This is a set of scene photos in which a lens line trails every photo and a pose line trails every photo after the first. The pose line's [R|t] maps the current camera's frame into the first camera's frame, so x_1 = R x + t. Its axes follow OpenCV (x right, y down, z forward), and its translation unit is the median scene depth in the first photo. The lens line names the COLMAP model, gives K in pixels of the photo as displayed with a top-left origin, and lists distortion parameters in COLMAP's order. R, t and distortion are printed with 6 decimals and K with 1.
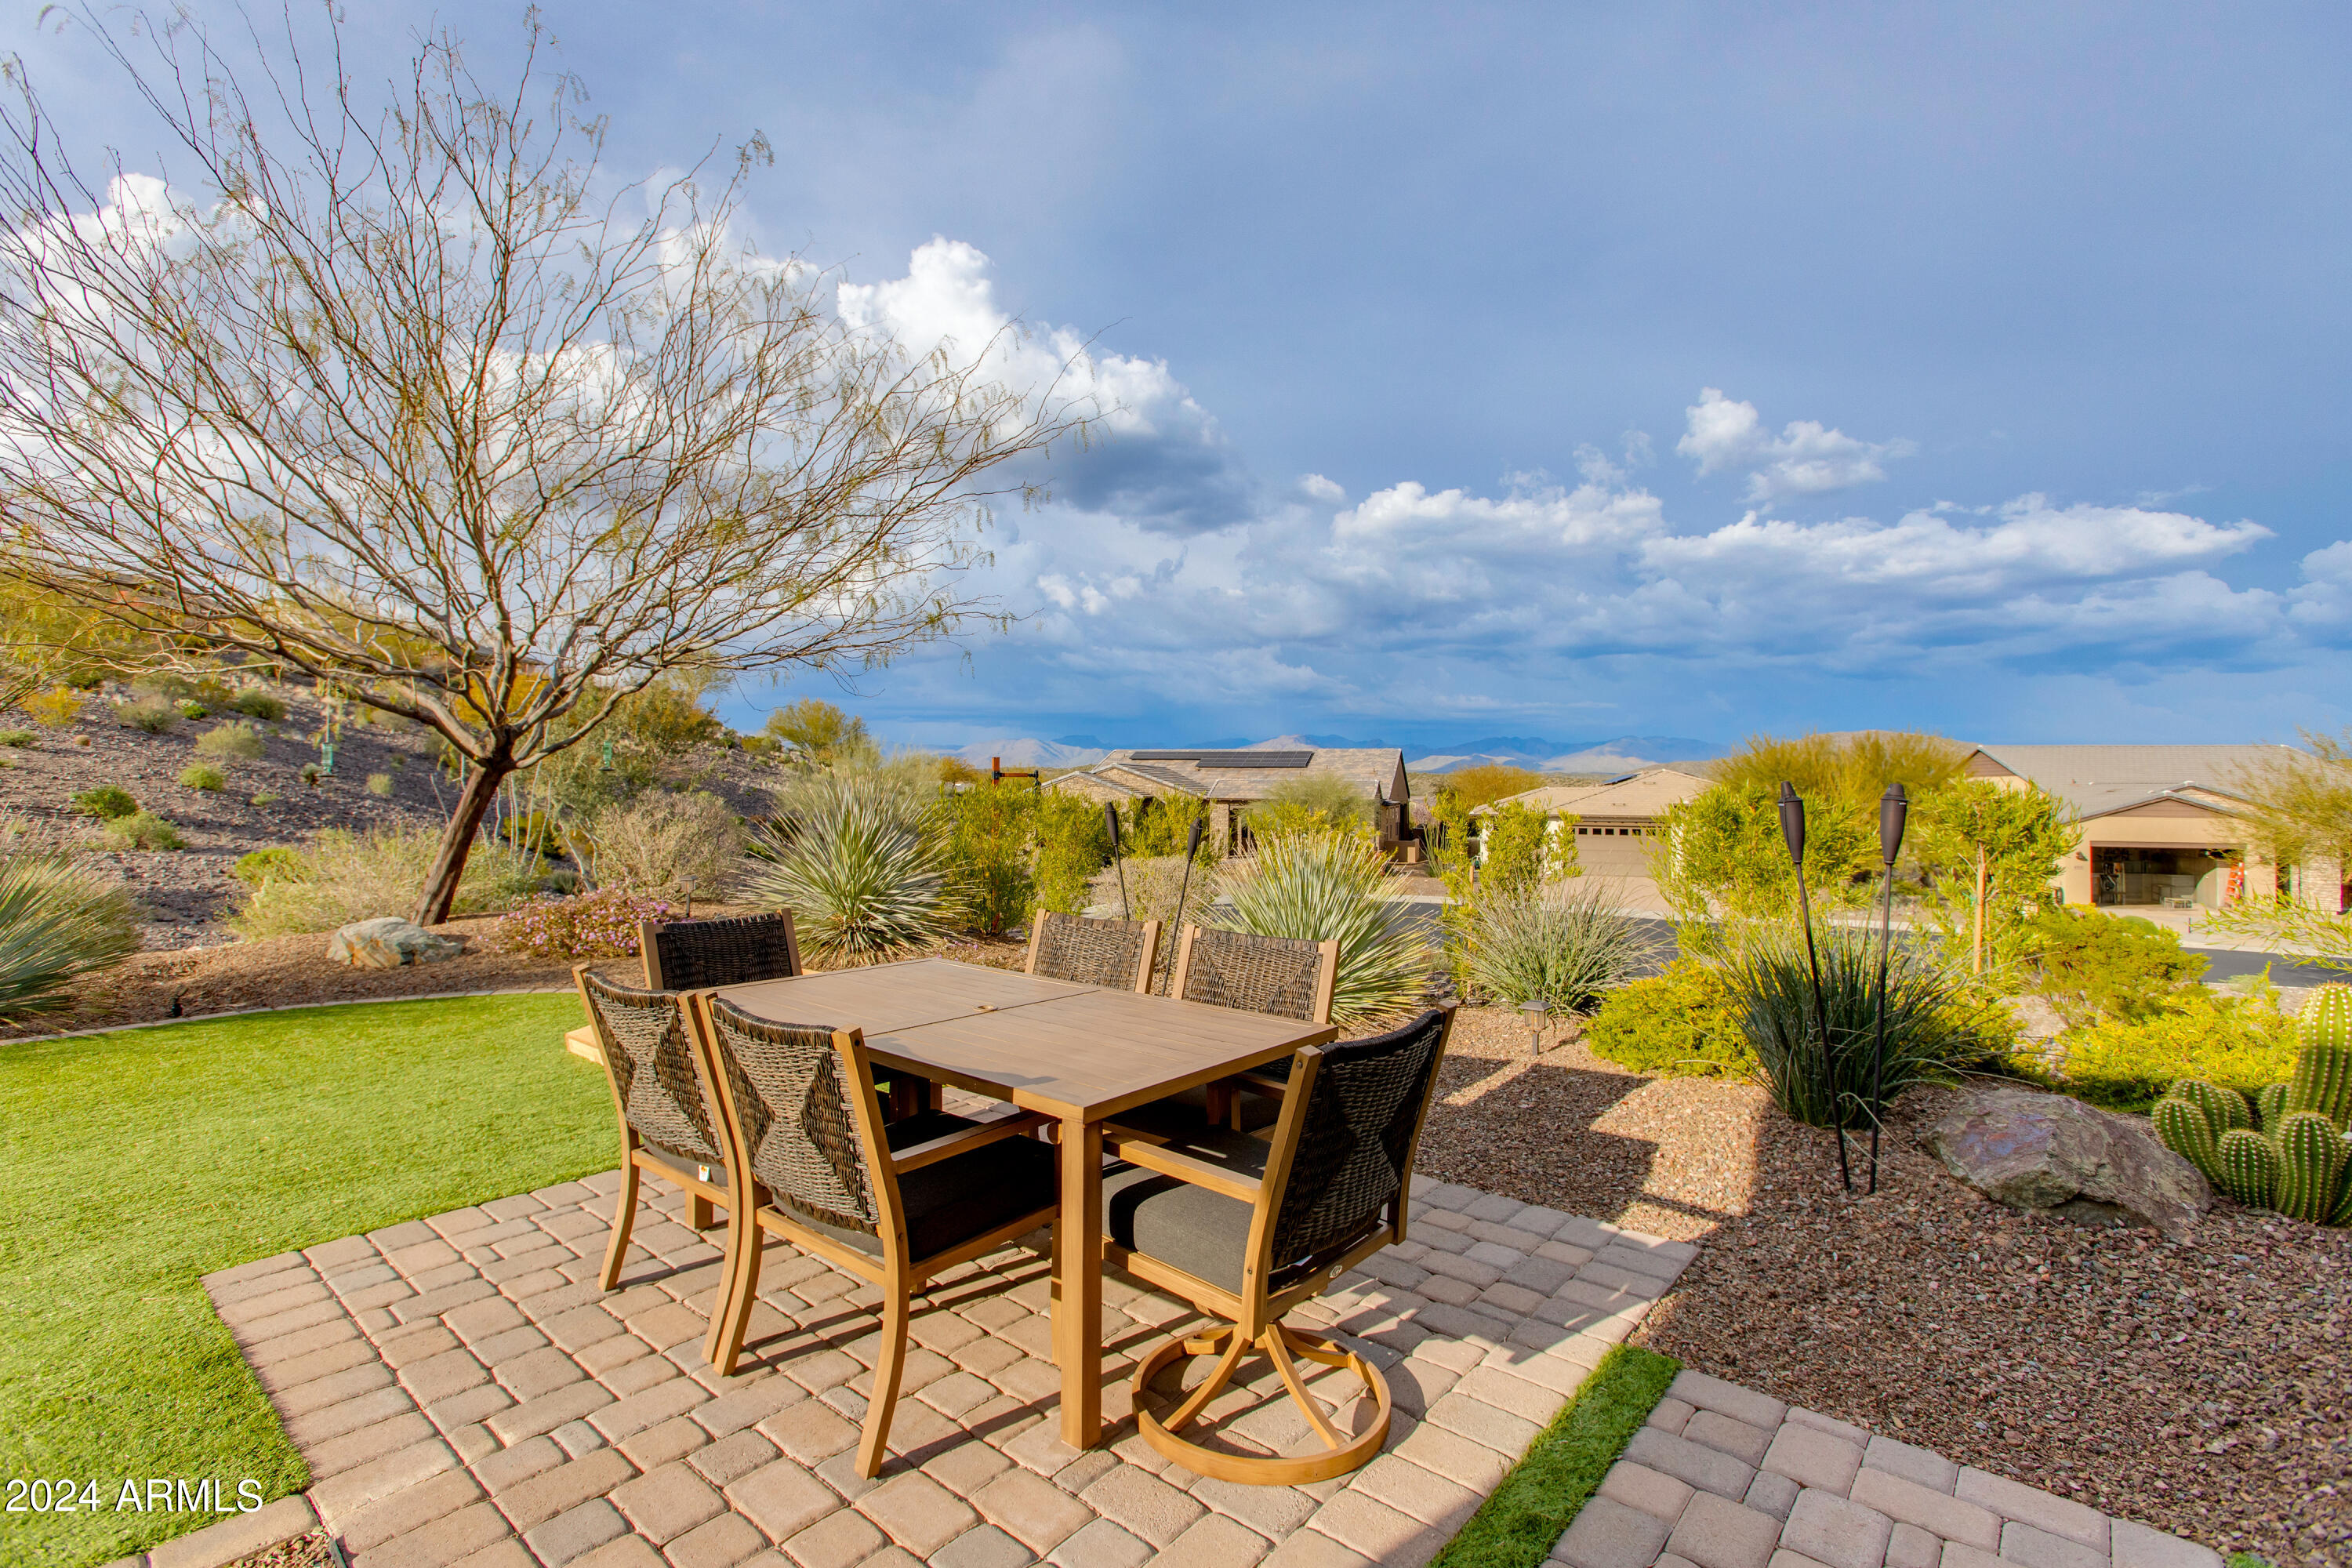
lens RADIAL K [[1047.6, 0, 1161.5], [0, 1047.6, 781.9], [0, 0, 1]] dist [-0.001478, 0.000346]
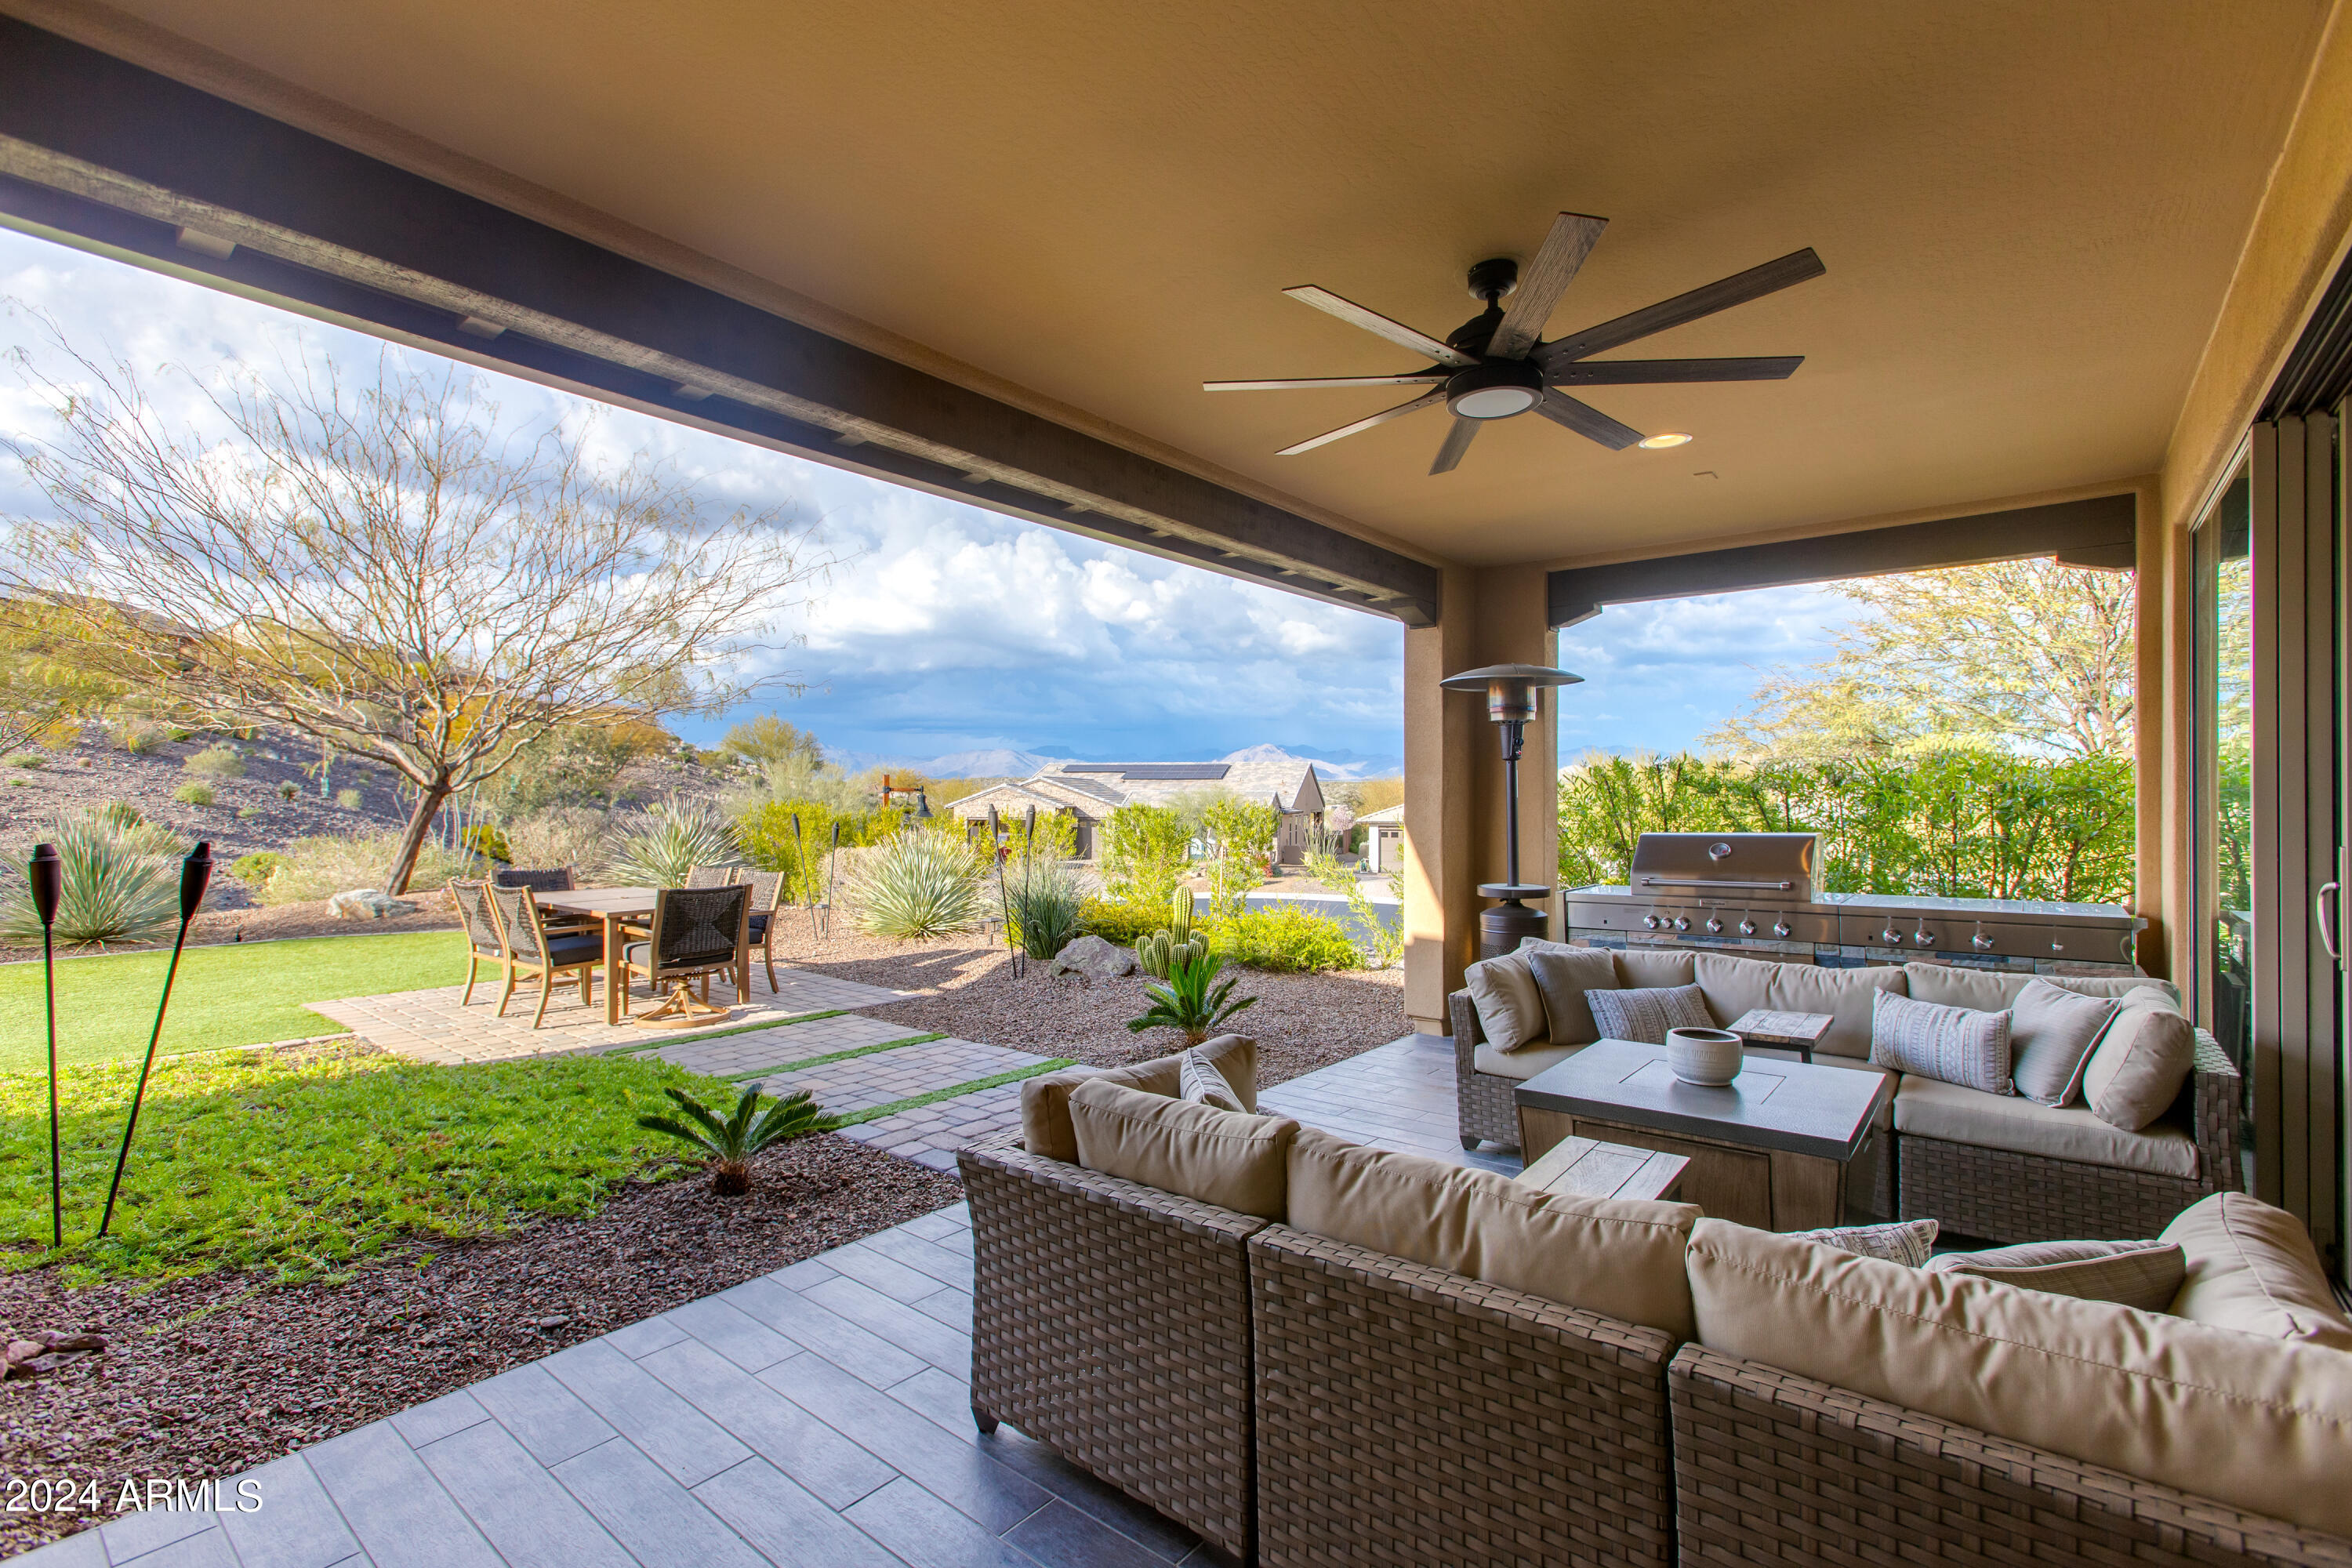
lens RADIAL K [[1037.6, 0, 1188.8], [0, 1037.6, 797.6], [0, 0, 1]] dist [0.000661, 0.000117]
pose [[0.999107, -0.003147, 0.042145, 0.148488], [0.002874, 0.999975, 0.006537, -0.004667], [-0.042165, -0.006410, 0.999090, -0.209840]]
